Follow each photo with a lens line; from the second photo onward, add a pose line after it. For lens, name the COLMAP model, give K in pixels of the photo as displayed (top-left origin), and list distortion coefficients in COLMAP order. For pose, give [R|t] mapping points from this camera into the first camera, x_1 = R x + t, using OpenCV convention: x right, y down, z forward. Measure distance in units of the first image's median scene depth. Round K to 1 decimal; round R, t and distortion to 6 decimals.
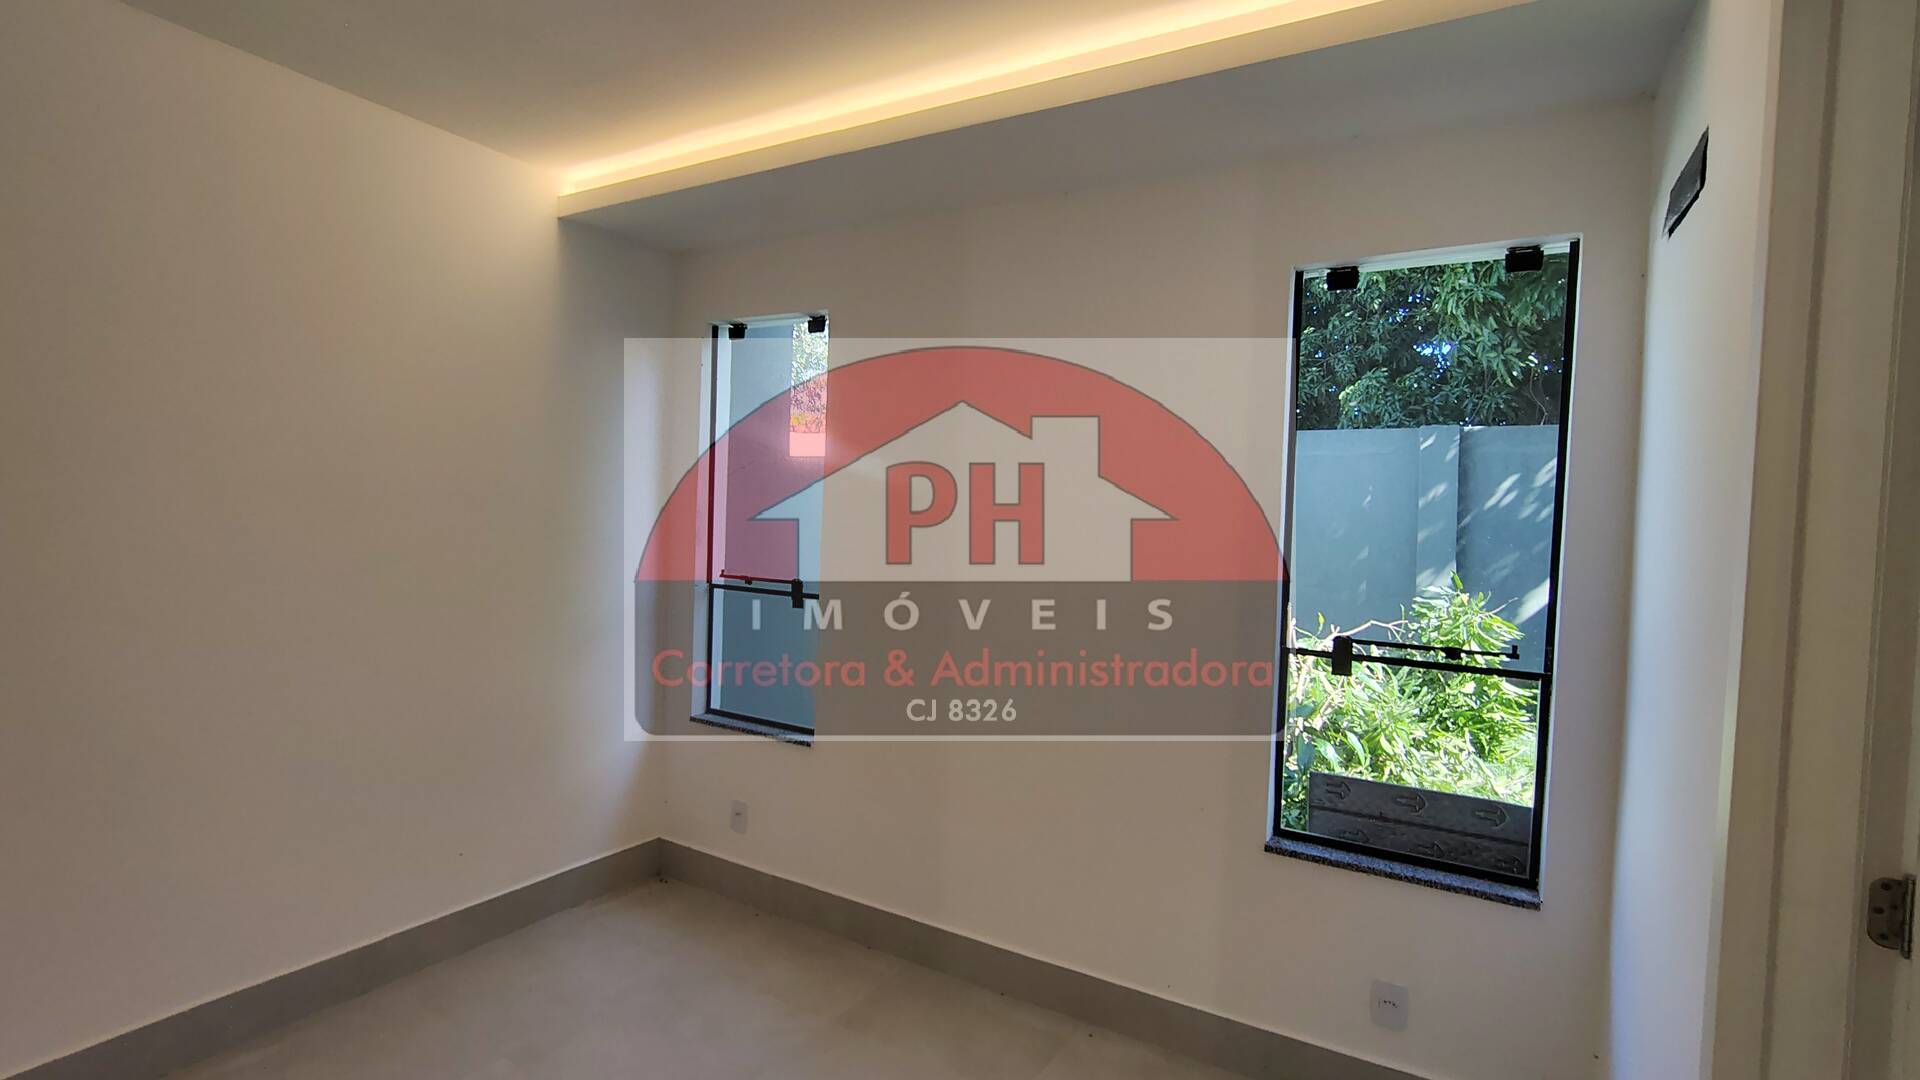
lens RADIAL K [[879.8, 0, 952.4], [0, 879.8, 543.8], [0, 0, 1]] dist [0.008844, -0.000775]
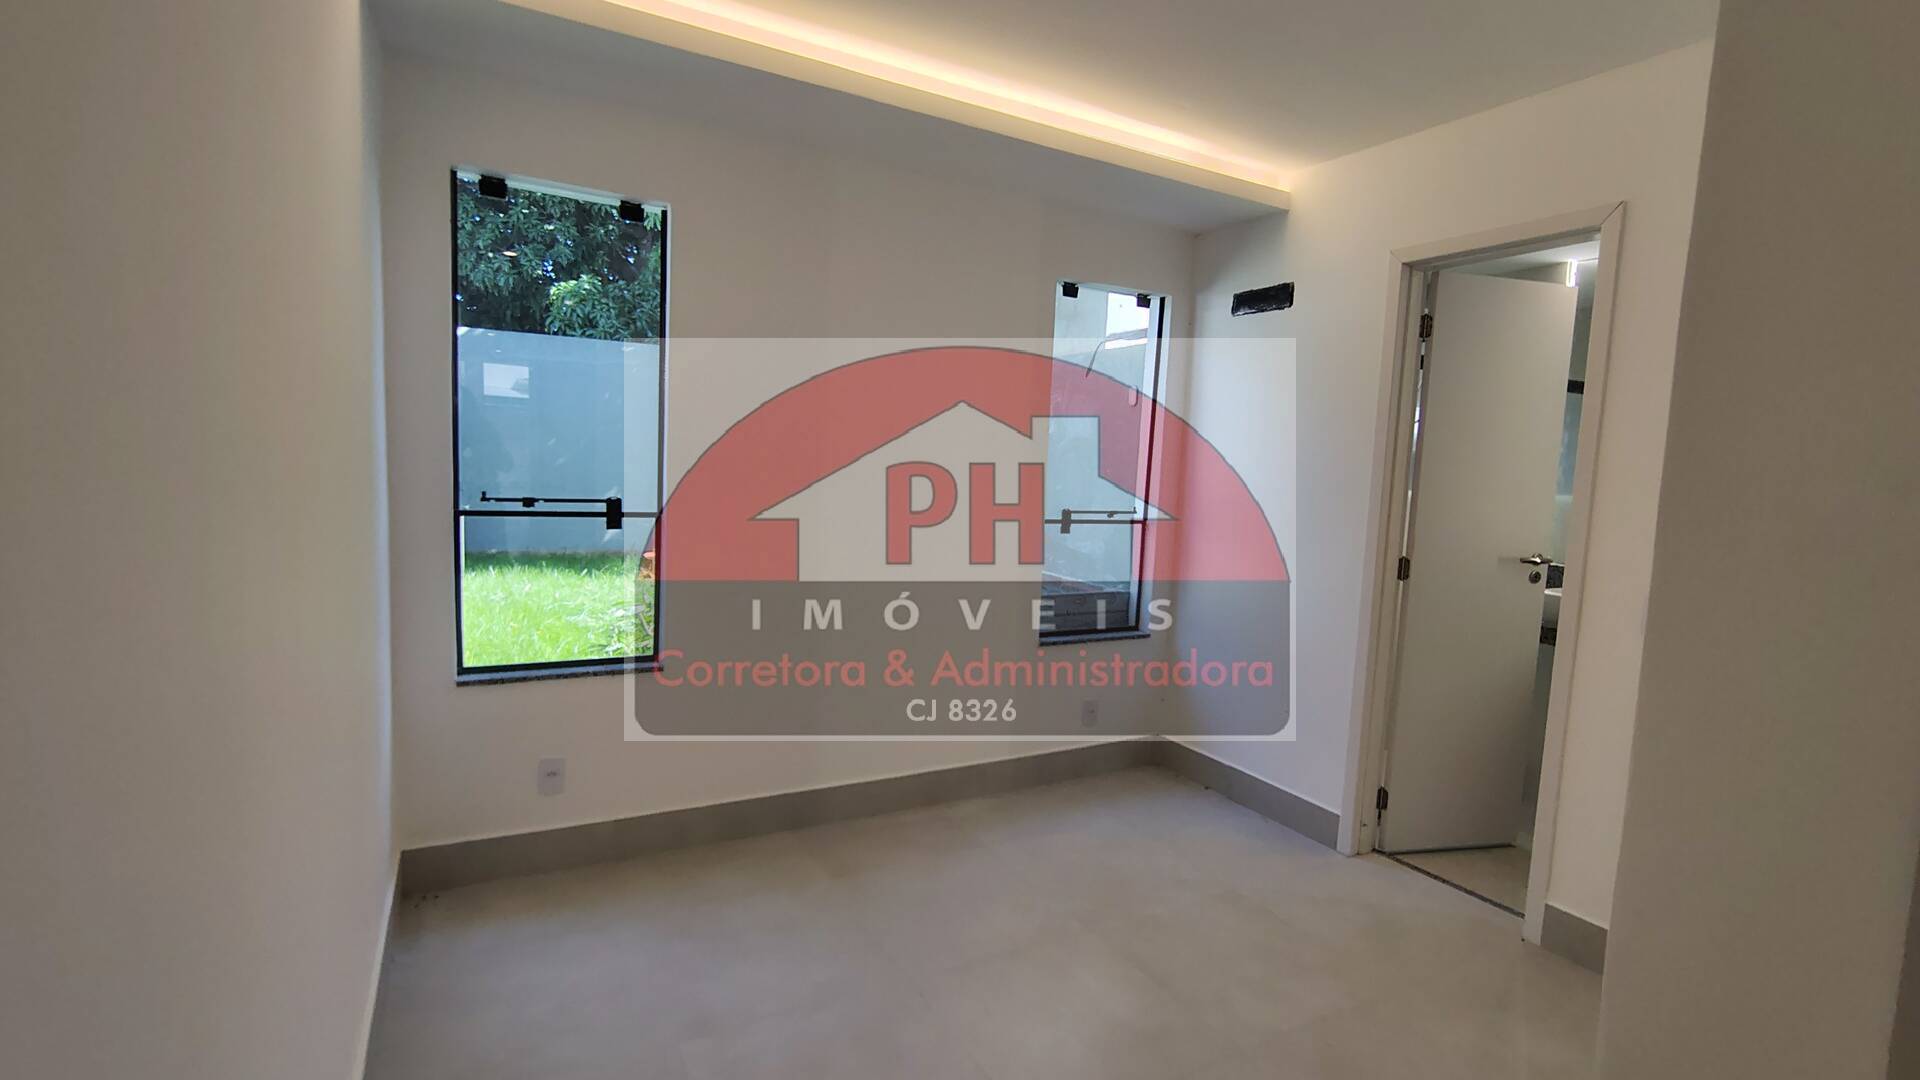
lens RADIAL K [[879.8, 0, 941.8], [0, 879.8, 539.1], [0, 0, 1]] dist [0.008844, -0.000775]
pose [[0.499600, -0.084396, 0.862135, -0.771902], [0.008052, 0.995652, 0.092801, 0.002453], [-0.866219, -0.039421, 0.498108, 0.254202]]
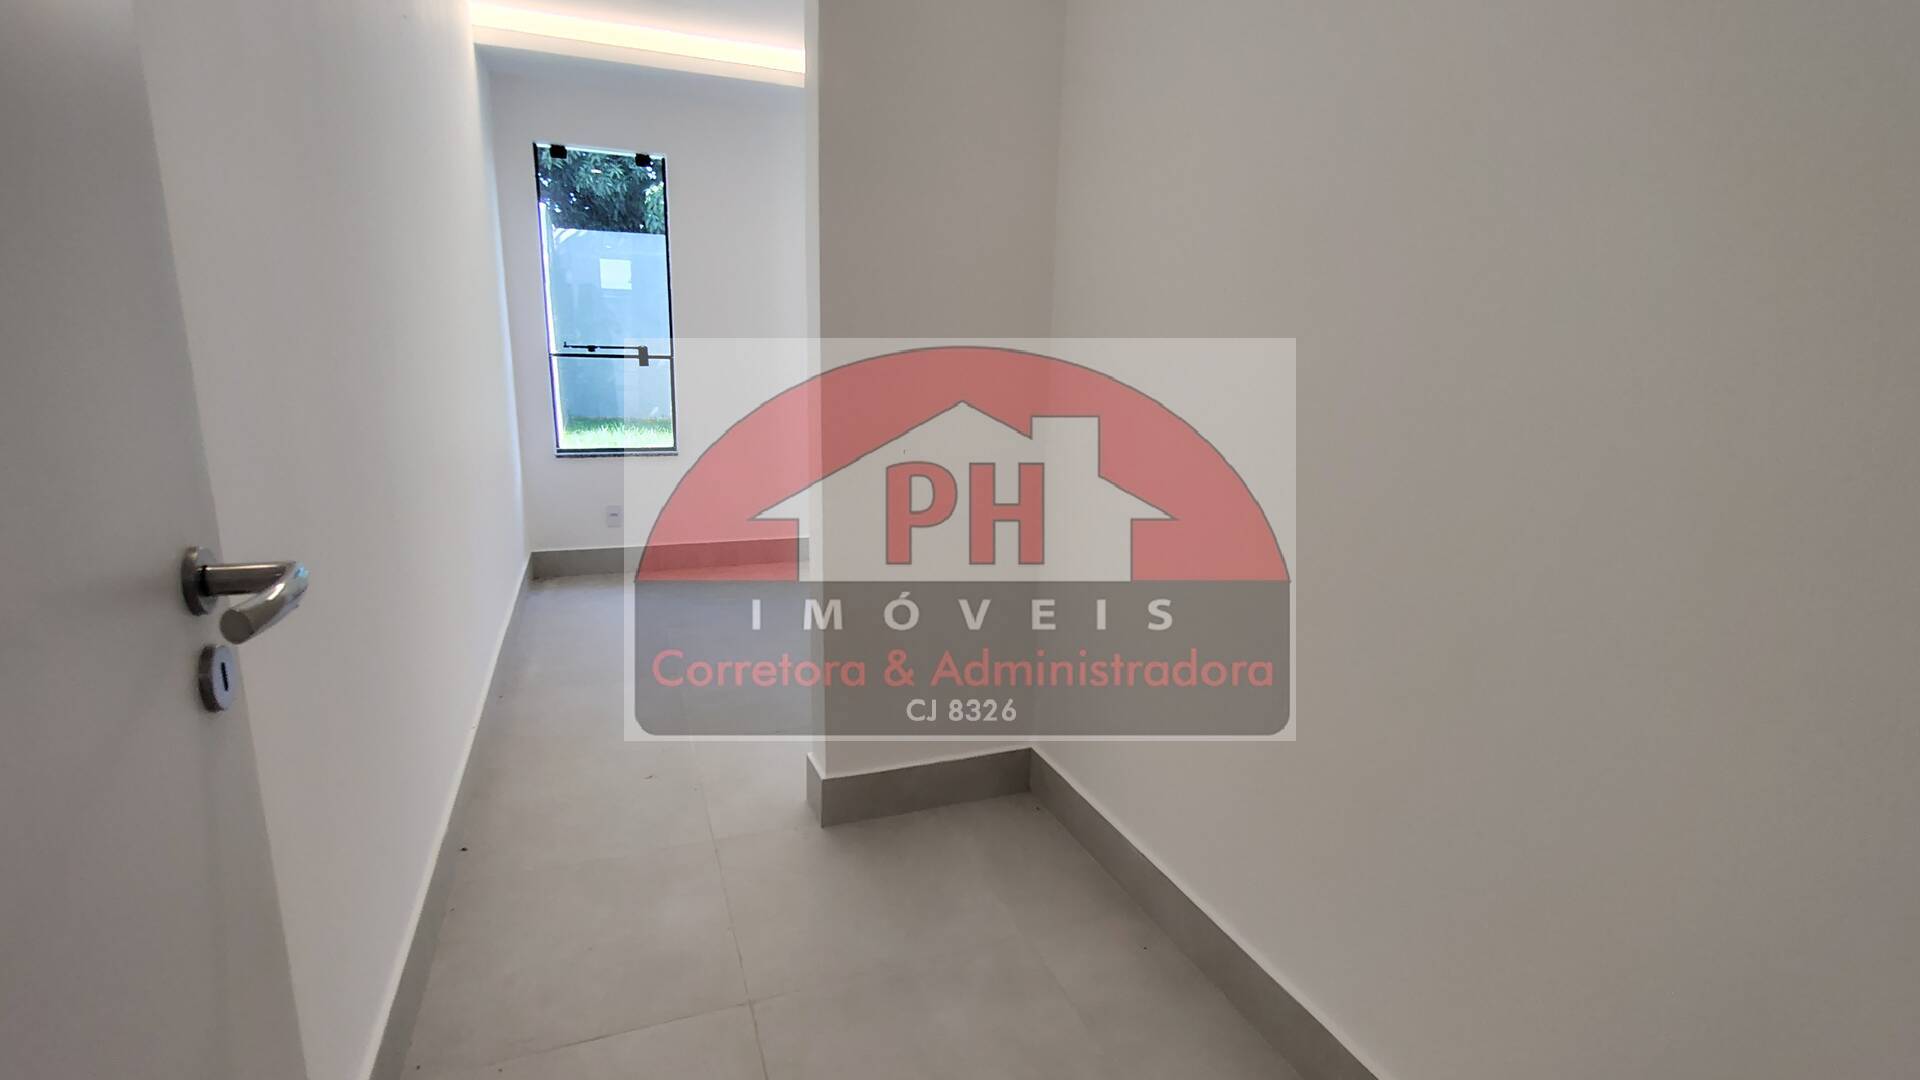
lens RADIAL K [[879.8, 0, 962.3], [0, 879.8, 536.3], [0, 0, 1]] dist [0.008844, -0.000775]
pose [[0.591259, -0.182380, 0.785589, -1.036406], [0.022853, 0.977492, 0.209731, 0.053592], [-0.806158, -0.106052, 0.582119, -0.289917]]
